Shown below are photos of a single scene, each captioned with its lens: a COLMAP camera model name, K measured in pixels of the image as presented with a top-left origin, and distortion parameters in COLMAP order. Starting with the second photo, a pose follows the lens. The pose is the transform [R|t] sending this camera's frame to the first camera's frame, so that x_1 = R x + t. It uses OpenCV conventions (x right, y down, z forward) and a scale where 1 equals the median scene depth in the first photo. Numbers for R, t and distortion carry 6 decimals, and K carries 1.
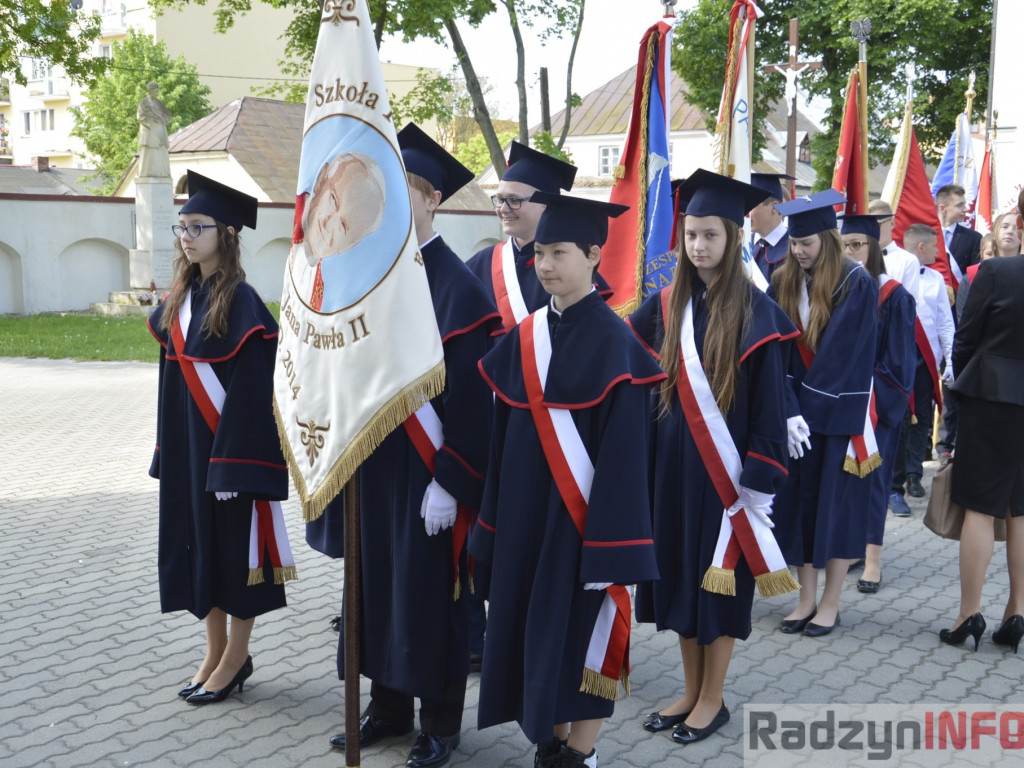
lens RADIAL K [[1187.2, 0, 514.6], [0, 1187.2, 324.5], [0, 0, 1]] dist [-0.130476, 0.740142]
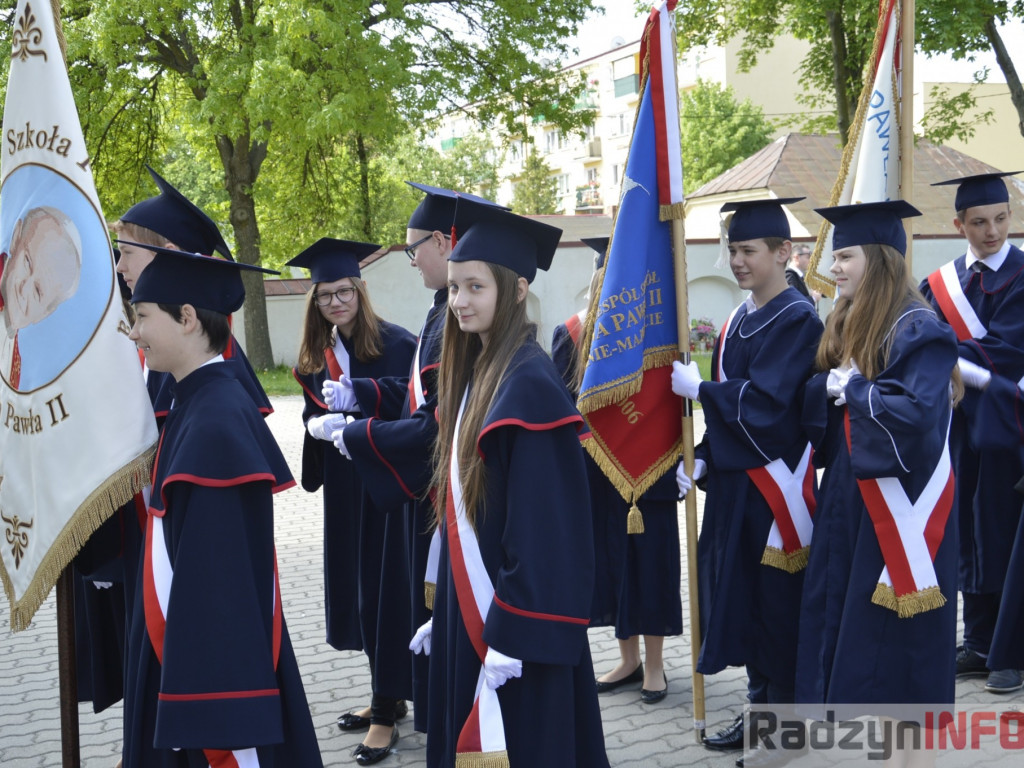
lens RADIAL K [[1187.2, 0, 514.6], [0, 1187.2, 324.5], [0, 0, 1]] dist [-0.130476, 0.740142]
pose [[0.897658, -0.018039, -0.440323, 0.548778], [0.004919, 0.999510, -0.030918, -0.030728], [0.440665, 0.025588, 0.897307, 0.367297]]
